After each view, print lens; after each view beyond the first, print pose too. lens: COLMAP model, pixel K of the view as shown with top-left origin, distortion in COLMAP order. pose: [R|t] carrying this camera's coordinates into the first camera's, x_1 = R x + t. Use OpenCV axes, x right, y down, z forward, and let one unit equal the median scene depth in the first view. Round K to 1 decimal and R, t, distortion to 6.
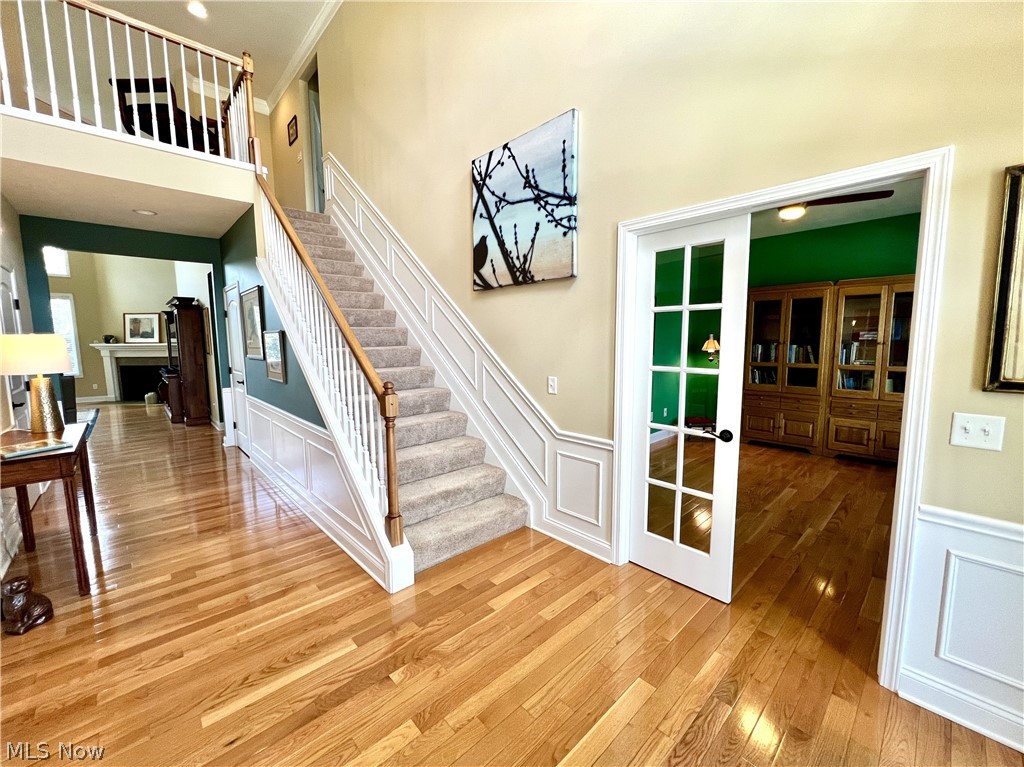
lens RADIAL K [[413.2, 0, 508.5], [0, 413.2, 383.1], [0, 0, 1]] dist [-0.004258, -0.000115]
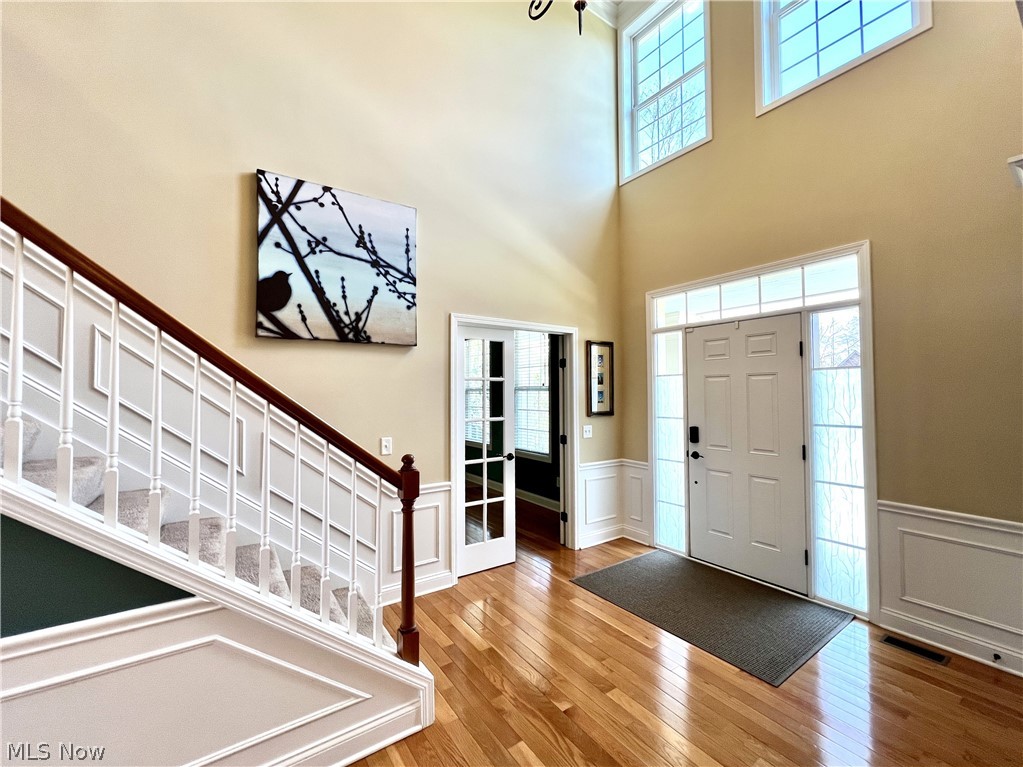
lens RADIAL K [[423.1, 0, 503.9], [0, 423.1, 382.7], [0, 0, 1]] dist [-0.000668, -0.000014]
pose [[0.154522, 0.032628, 0.987450, -0.860931], [0.112908, 0.992323, -0.050458, -0.063172], [-0.981517, 0.119288, 0.149652, 0.538549]]
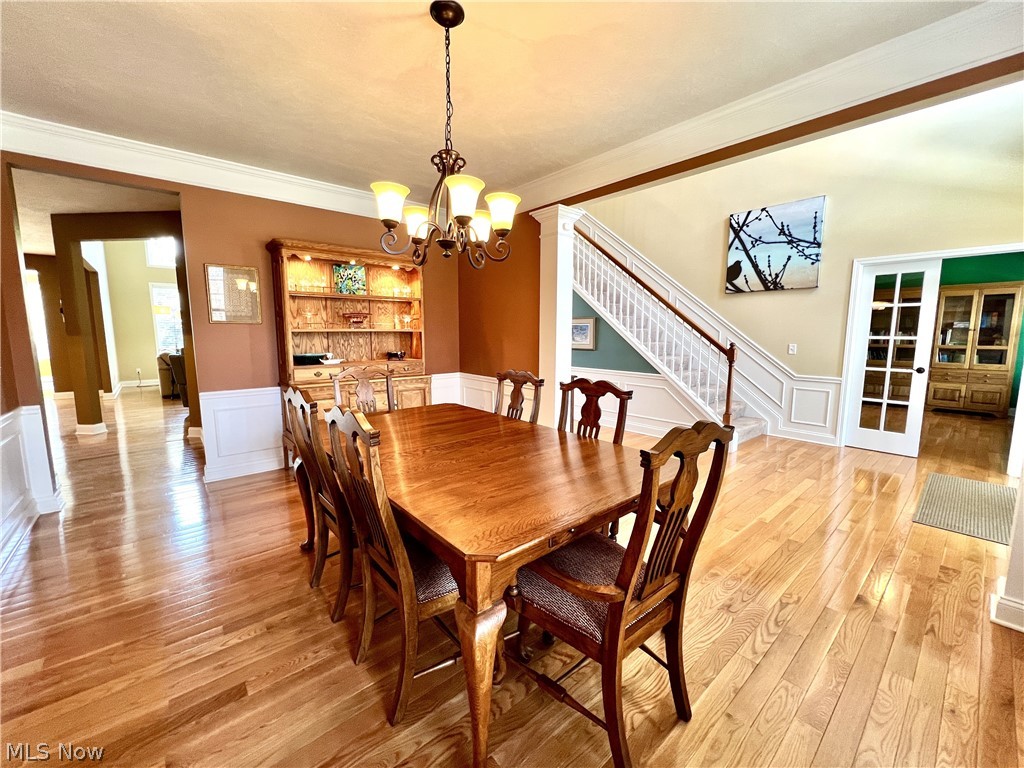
lens RADIAL K [[413.2, 0, 508.5], [0, 413.2, 383.6], [0, 0, 1]] dist [-0.004258, -0.000115]
pose [[0.999183, 0.012004, -0.038580, -1.001001], [-0.011442, 0.999825, 0.014768, 0.135535], [0.038750, -0.014314, 0.999146, -0.765835]]
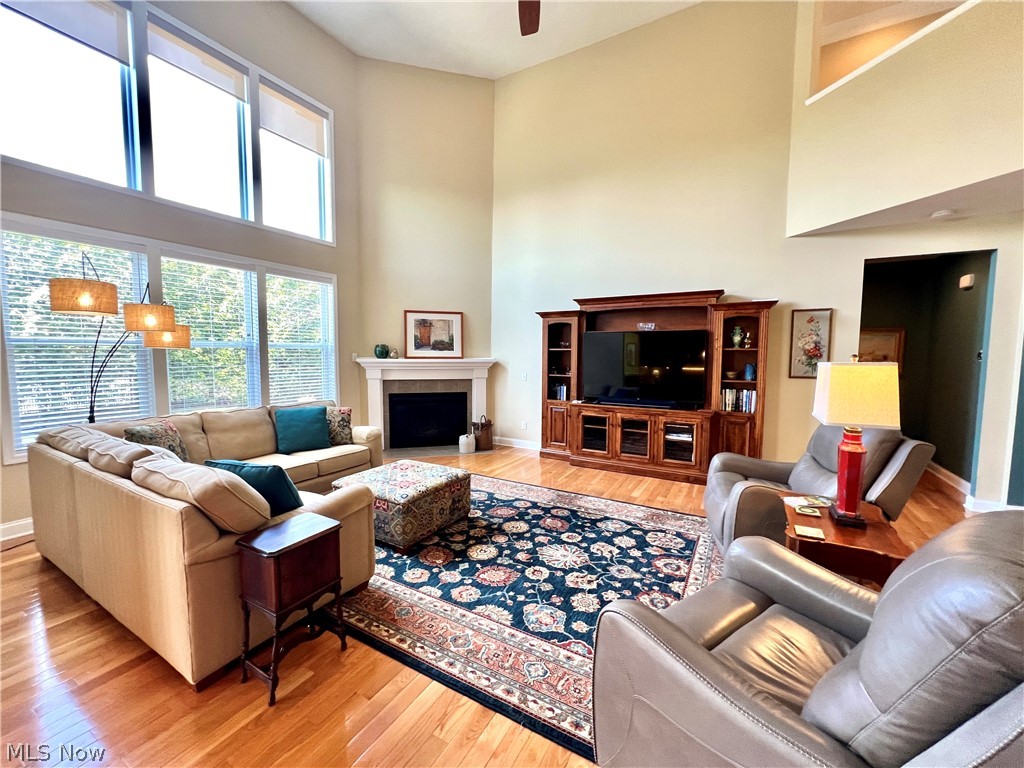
lens RADIAL K [[413.2, 0, 508.5], [0, 413.2, 383.6], [0, 0, 1]] dist [-0.004258, -0.000115]
pose [[0.956644, -0.008627, 0.291131, -3.200688], [0.019903, 0.999161, -0.035792, -0.104611], [-0.290578, 0.040034, 0.956013, 1.149803]]
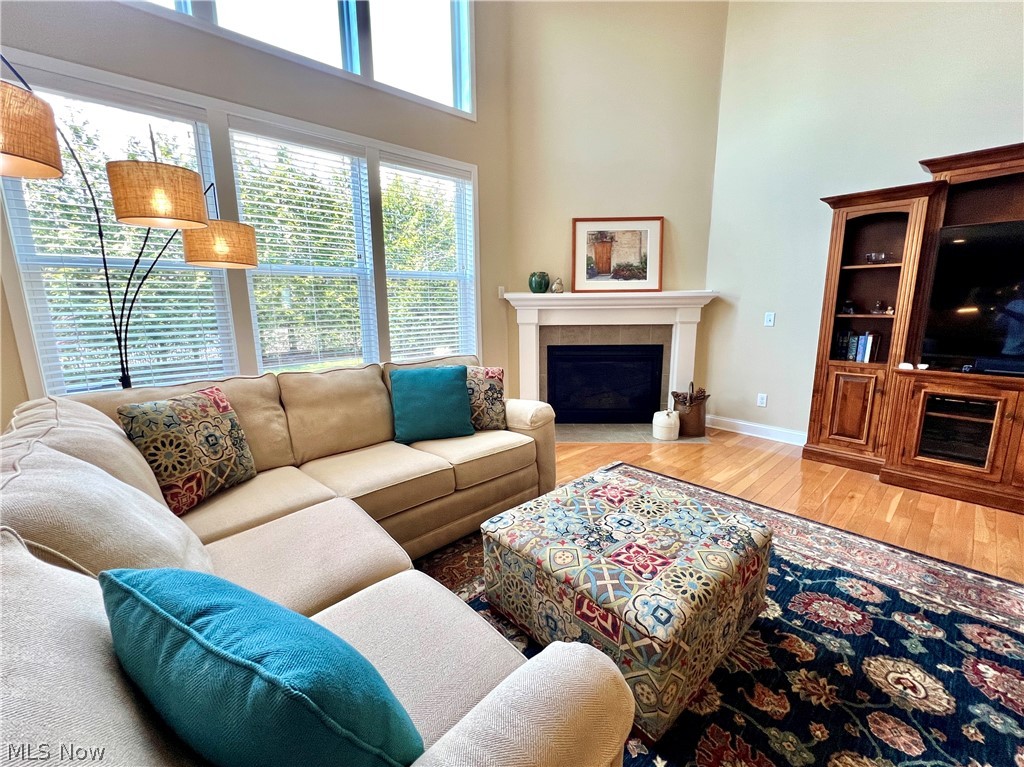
lens RADIAL K [[429.6, 0, 506.9], [0, 429.6, 383.2], [0, 0, 1]] dist [-0.001365, 0.000106]
pose [[0.999908, -0.001844, -0.013438, -3.295354], [0.002808, 0.997396, 0.072061, -0.118354], [0.013270, -0.072092, 0.997310, 1.828004]]
